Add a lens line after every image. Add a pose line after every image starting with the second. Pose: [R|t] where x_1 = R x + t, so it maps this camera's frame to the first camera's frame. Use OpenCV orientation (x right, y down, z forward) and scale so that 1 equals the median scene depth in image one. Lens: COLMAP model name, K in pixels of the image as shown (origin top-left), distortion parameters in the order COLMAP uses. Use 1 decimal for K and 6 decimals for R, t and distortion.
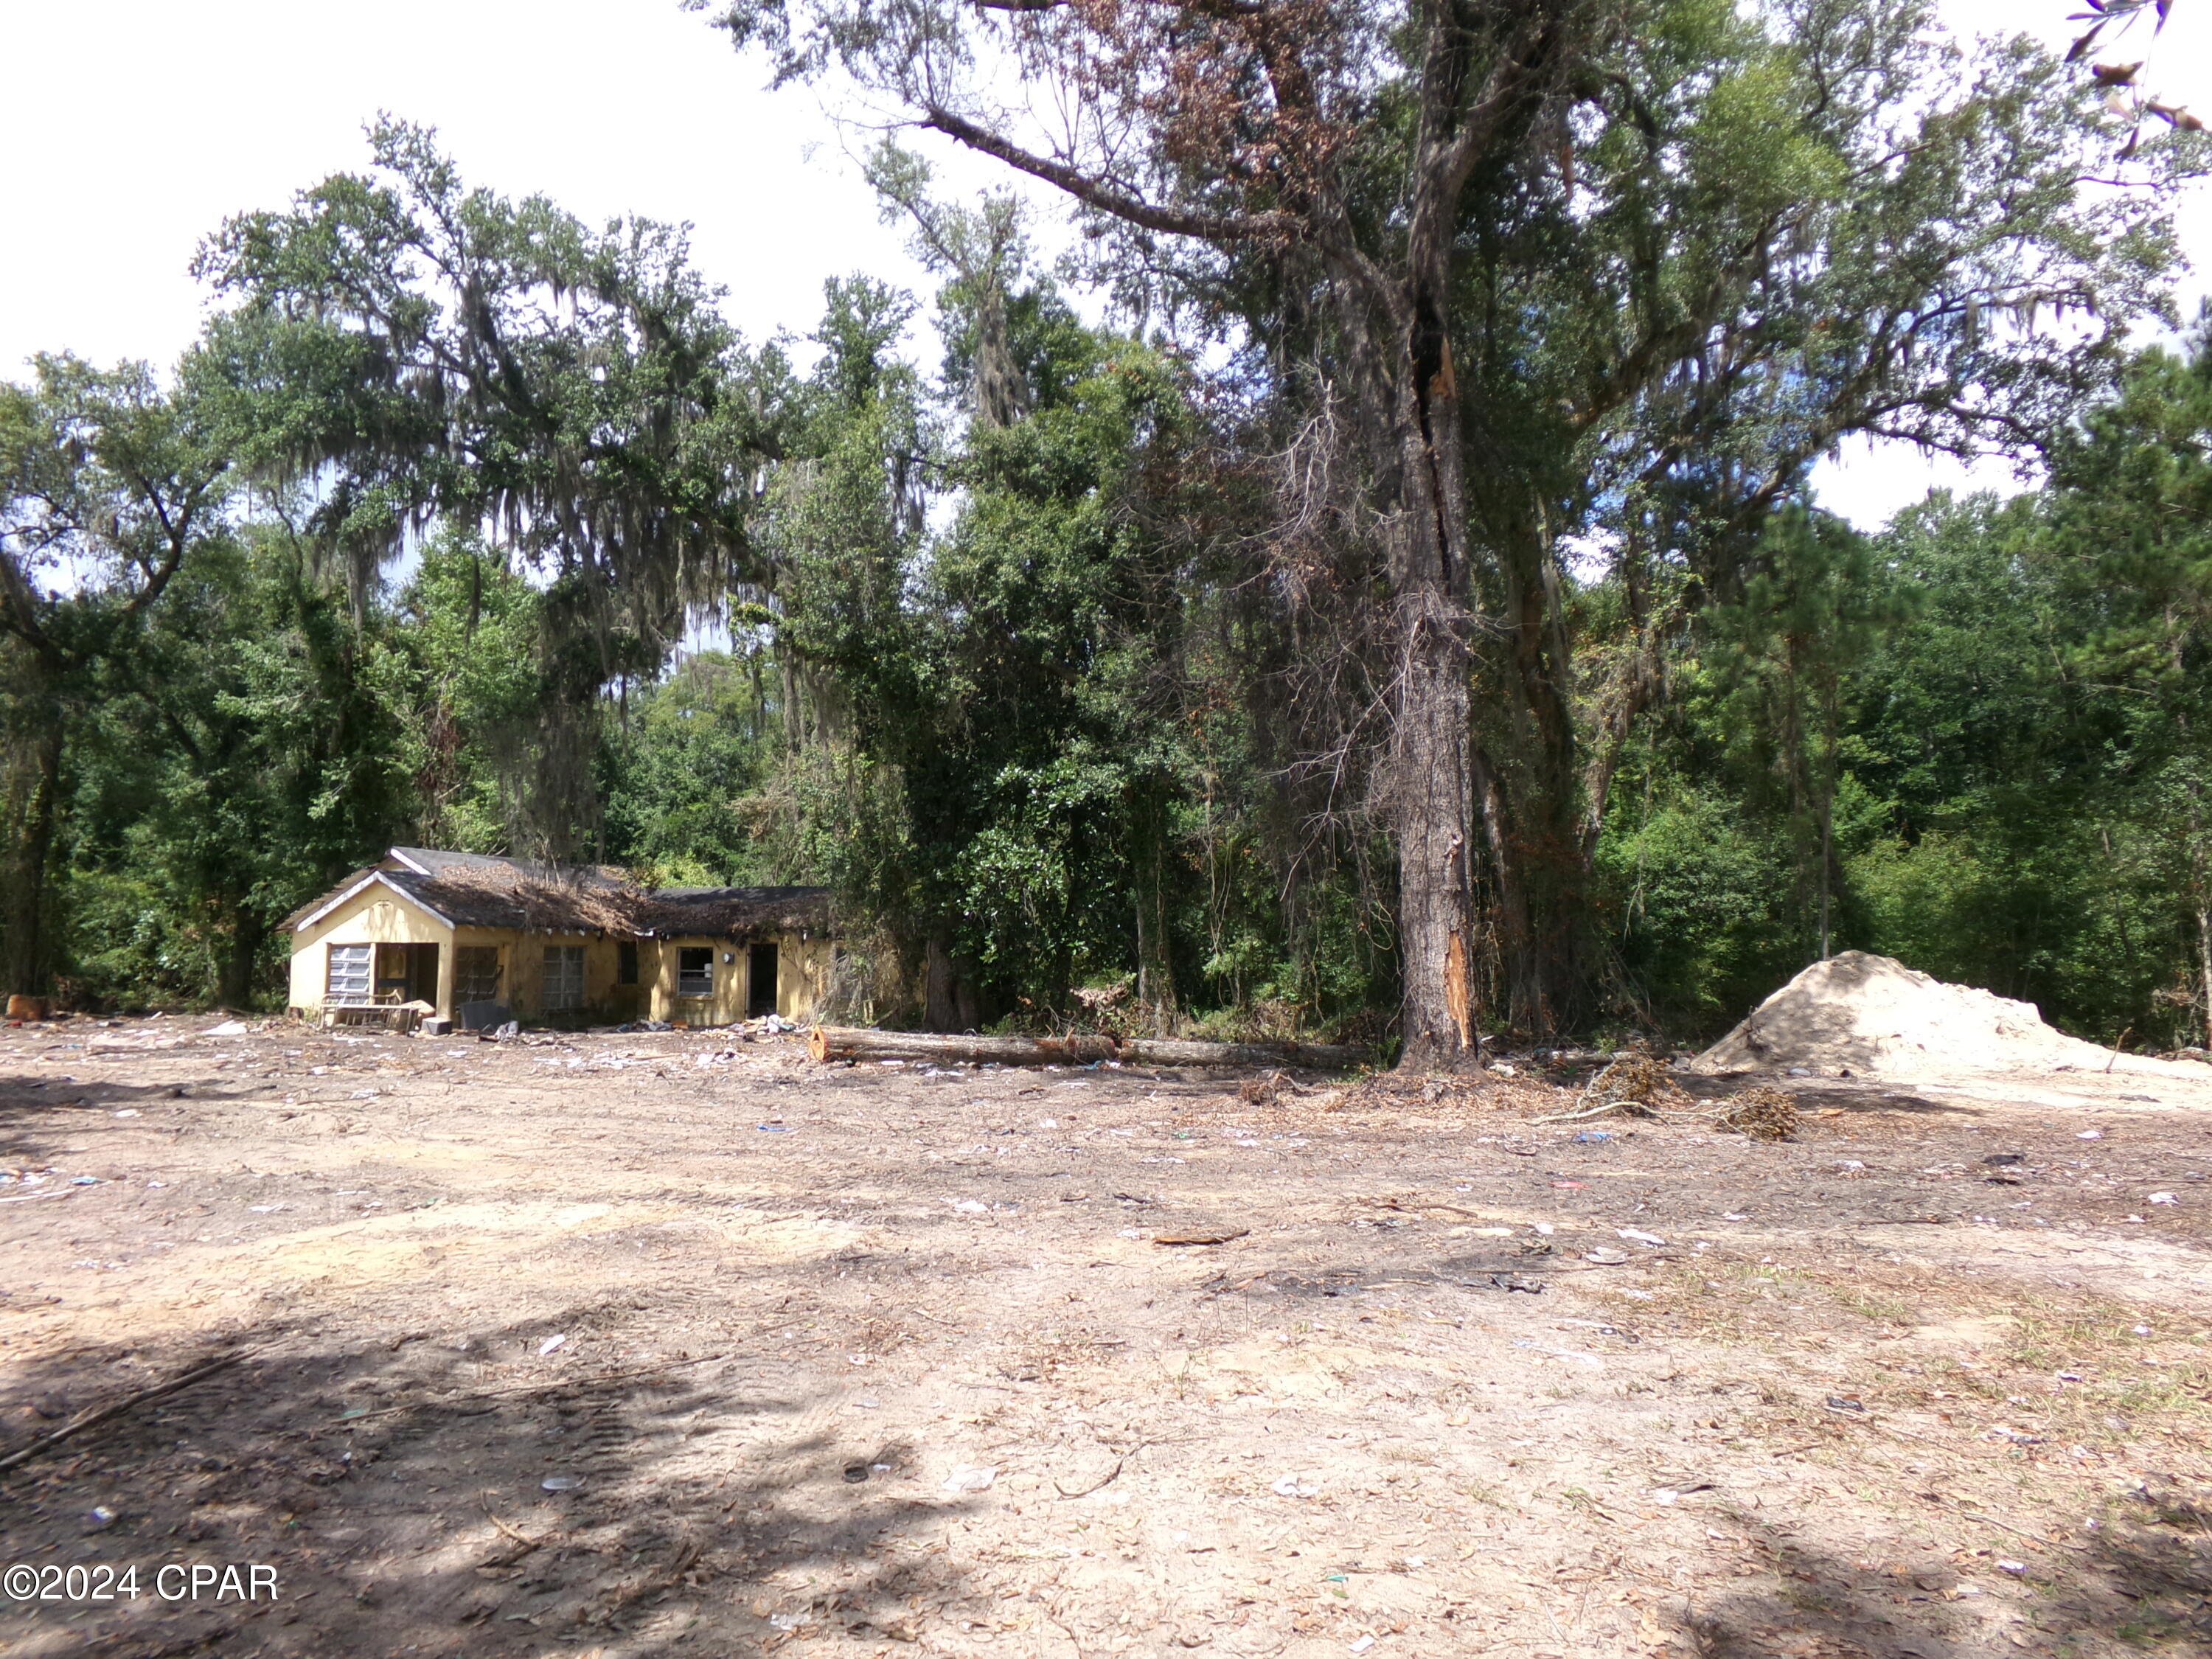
lens RADIAL K [[1530.2, 0, 1108.8], [0, 1530.2, 838.4], [0, 0, 1]] dist [-0.051339, 0.093929]
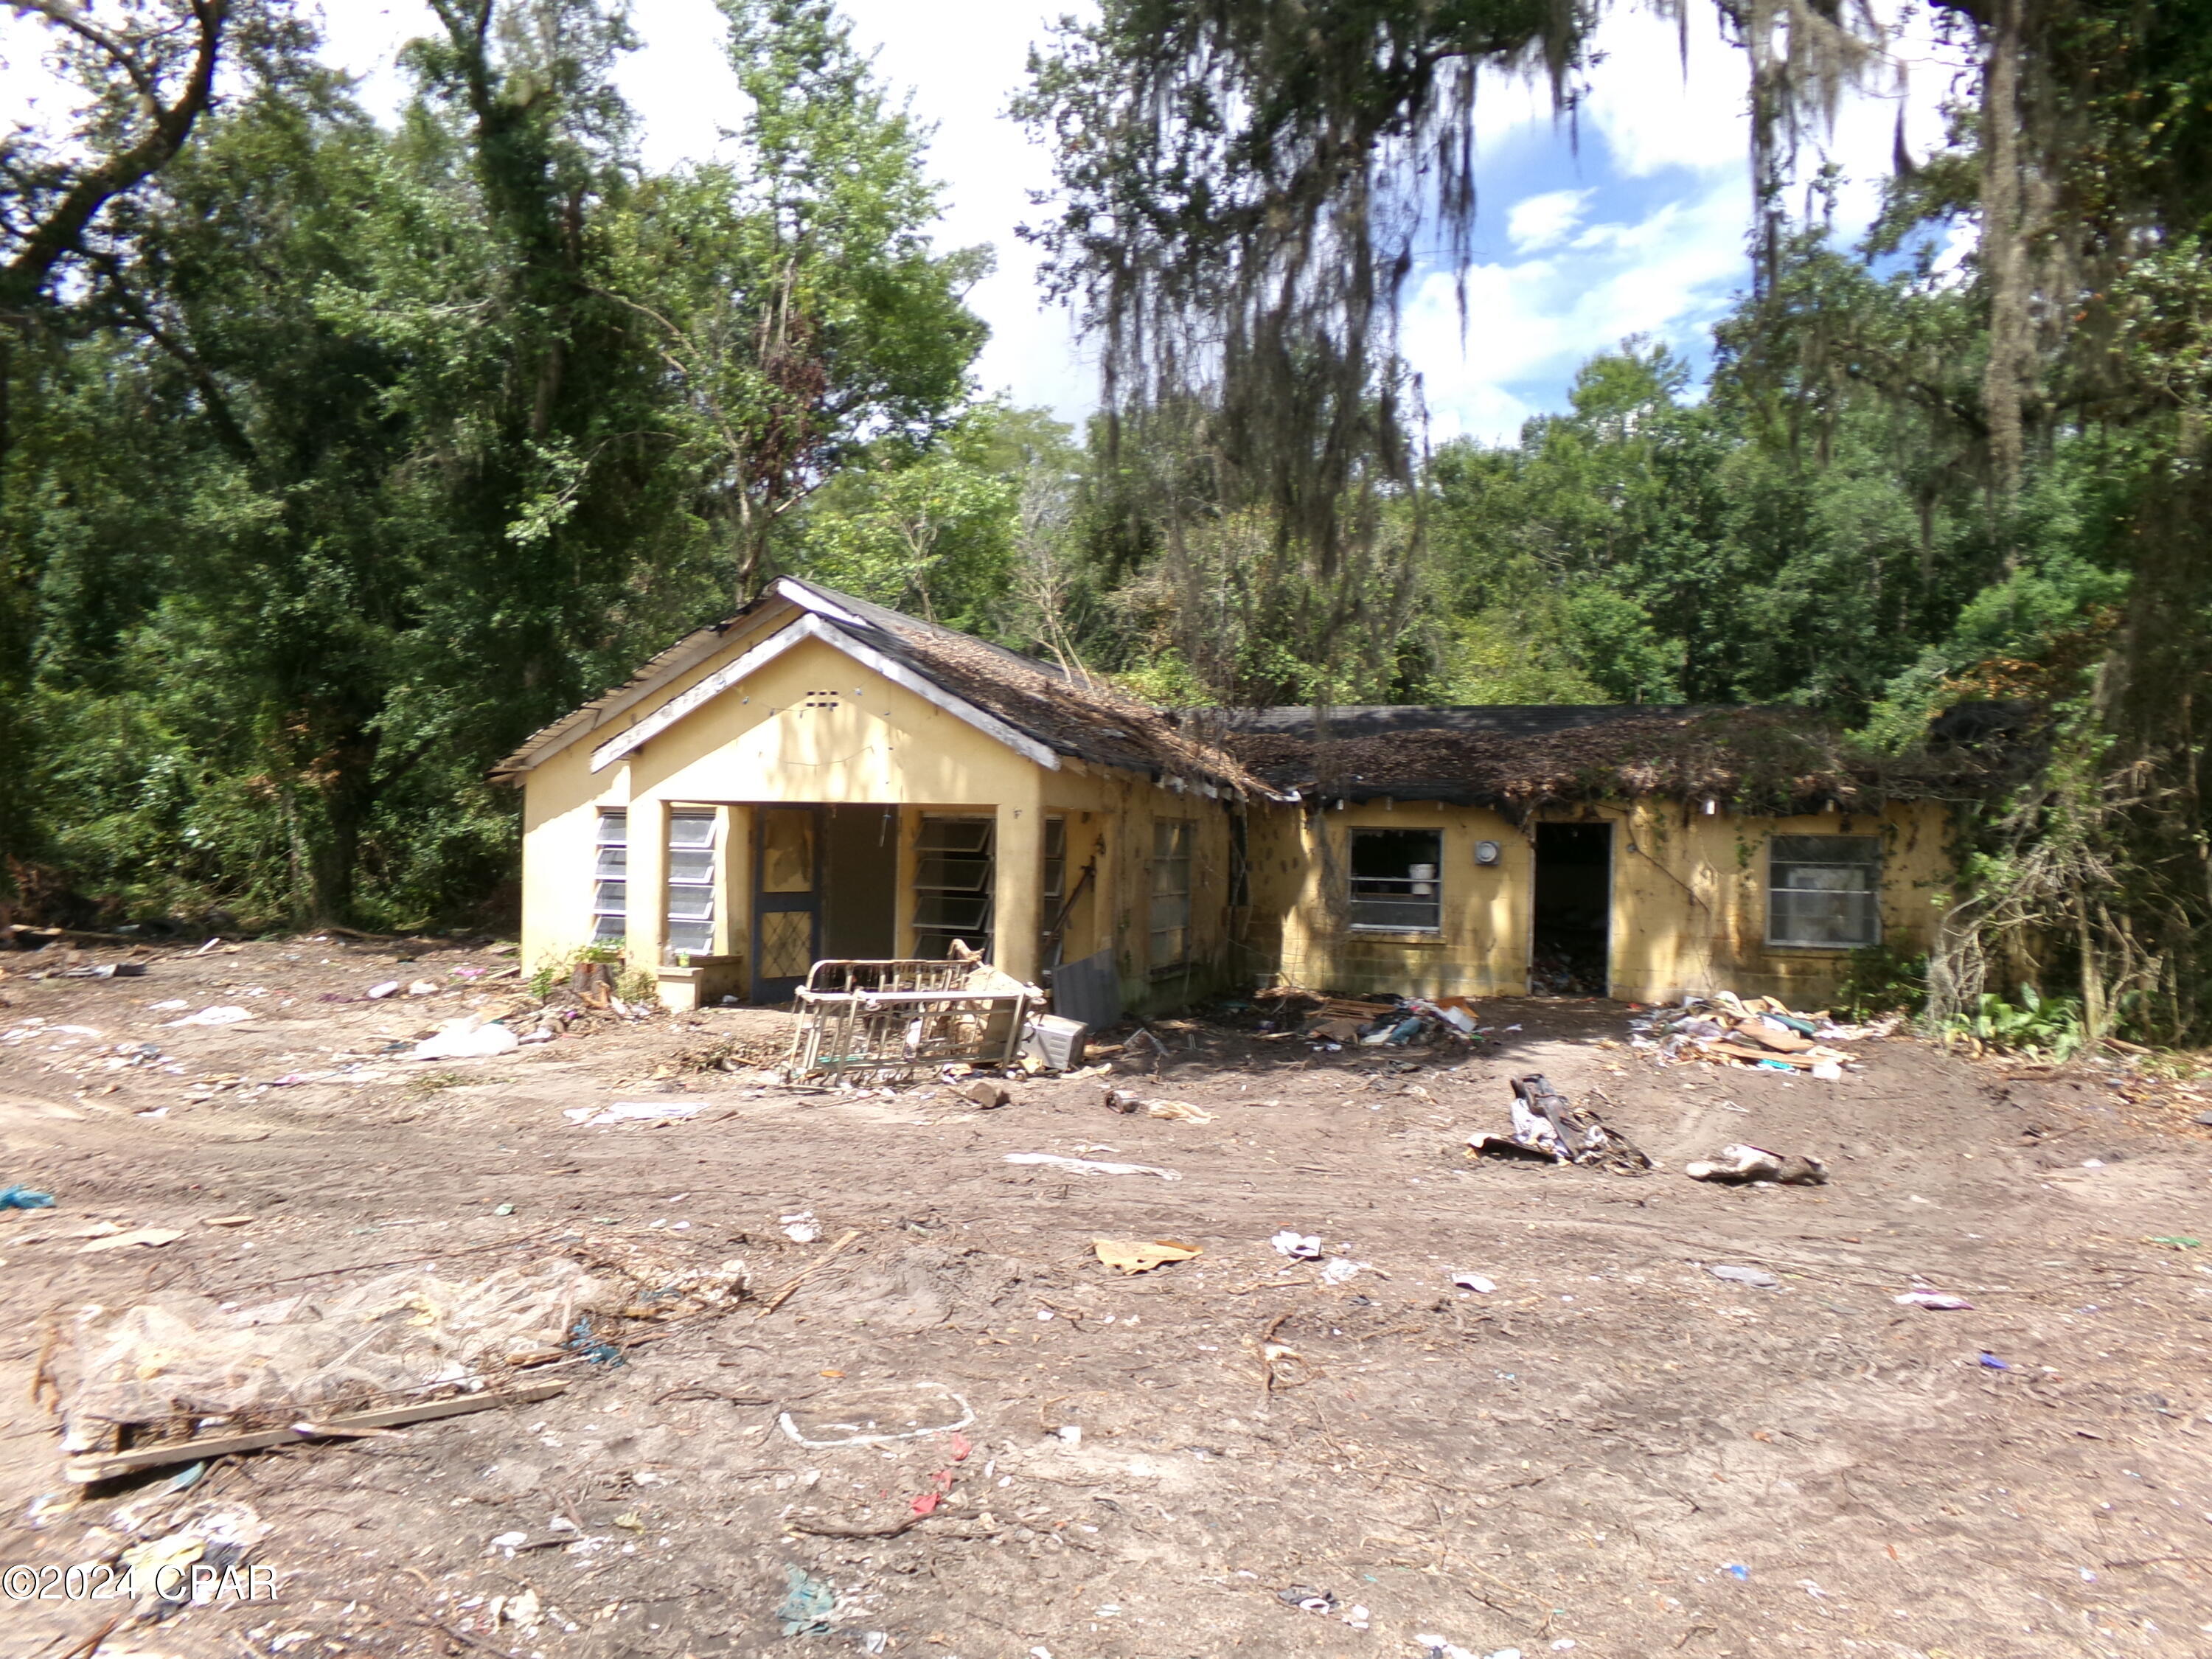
lens RADIAL K [[1530.2, 0, 1094.9], [0, 1530.2, 837.1], [0, 0, 1]] dist [-0.051339, 0.093929]
pose [[0.999835, 0.017855, 0.003366, -0.426773], [-0.018050, 0.997289, 0.071334, 0.050228], [-0.002083, -0.071383, 0.997447, 0.638179]]
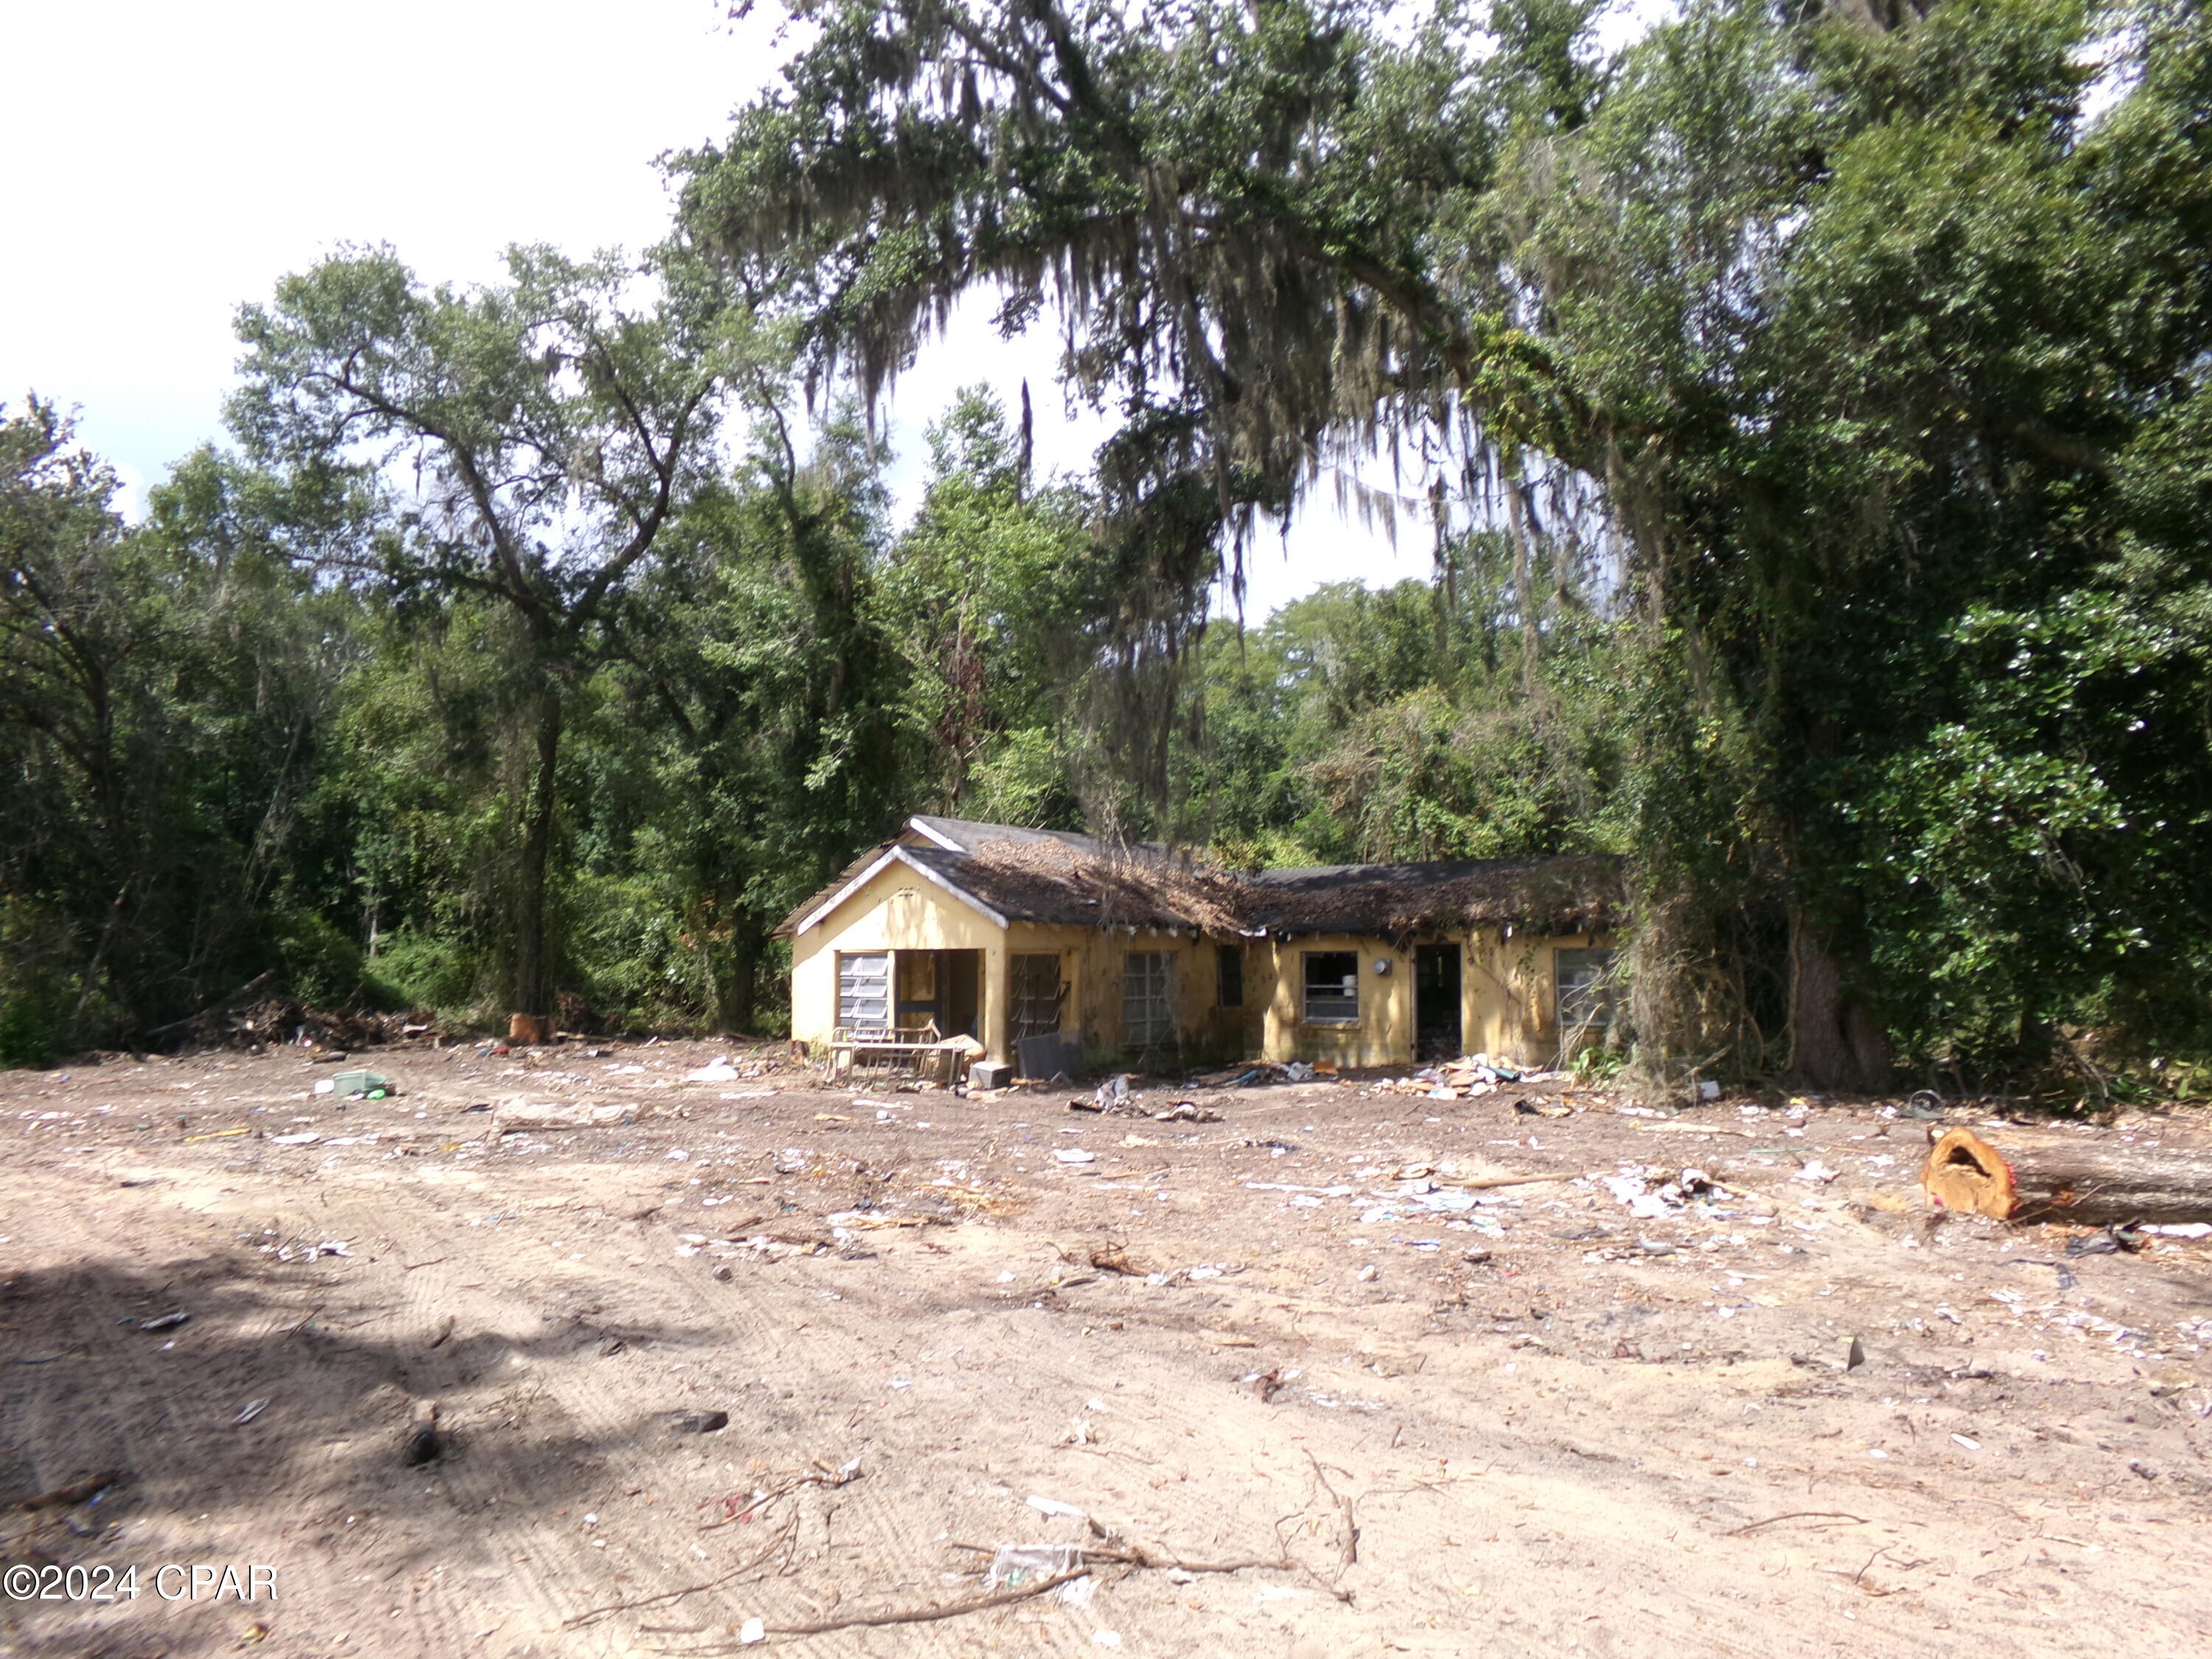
lens RADIAL K [[1530.2, 0, 1096.7], [0, 1530.2, 842.1], [0, 0, 1]] dist [-0.051339, 0.093929]
pose [[0.954212, -0.030482, -0.297575, -0.194052], [0.029544, 0.999534, -0.007650, 0.028851], [0.297669, -0.001492, 0.954668, 0.374658]]
